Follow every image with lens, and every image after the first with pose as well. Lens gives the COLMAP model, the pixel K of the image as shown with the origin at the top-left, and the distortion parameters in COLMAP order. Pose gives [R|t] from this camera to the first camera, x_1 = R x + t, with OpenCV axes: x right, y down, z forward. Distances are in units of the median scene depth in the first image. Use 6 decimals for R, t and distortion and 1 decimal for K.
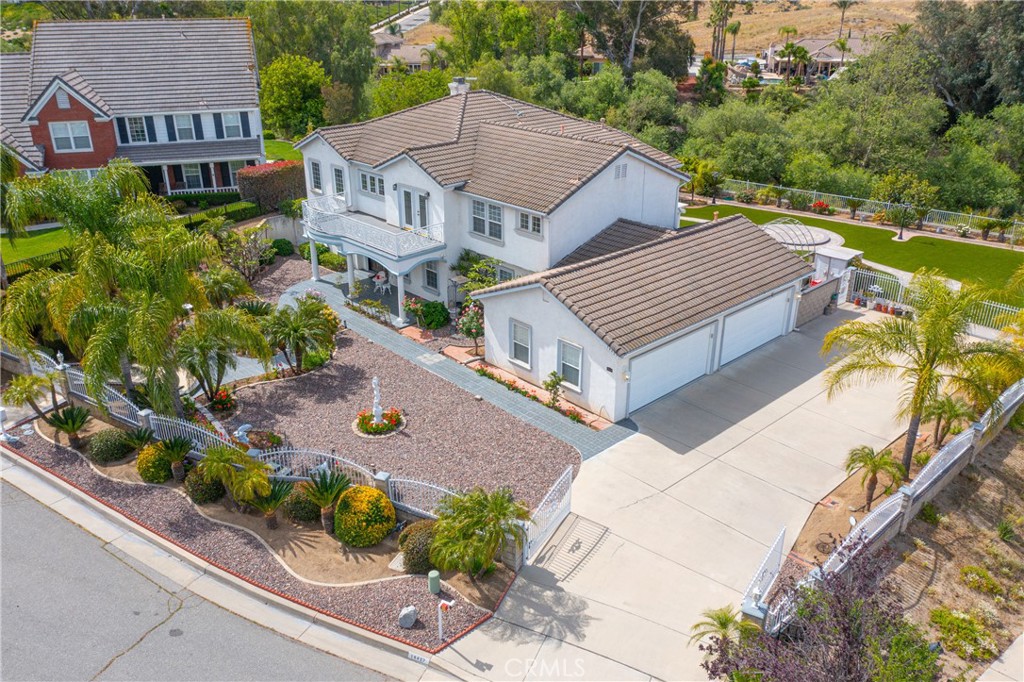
lens RADIAL K [[801.0, 0, 512.0], [0, 801.0, 341.0], [0, 0, 1]] dist [-0.027928, 0.007356]
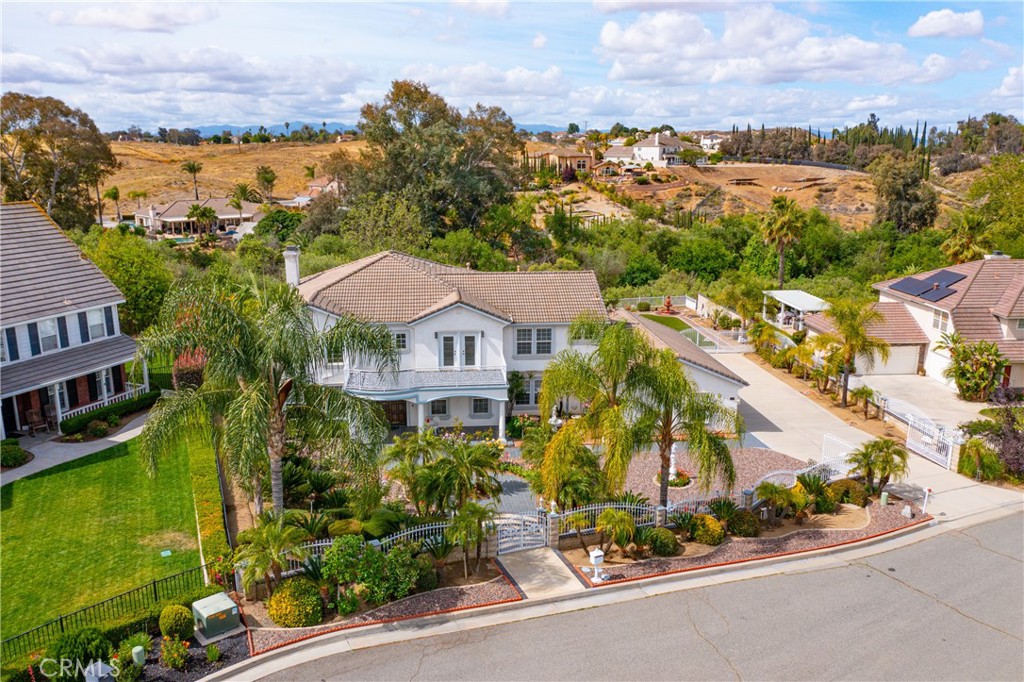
lens RADIAL K [[801.0, 0, 512.0], [0, 801.0, 341.0], [0, 0, 1]] dist [-0.027928, 0.007356]
pose [[0.599245, -0.181658, 0.779683, -0.999825], [0.321471, 0.946548, -0.026539, -0.125923], [-0.733186, 0.266549, 0.625612, 0.229394]]
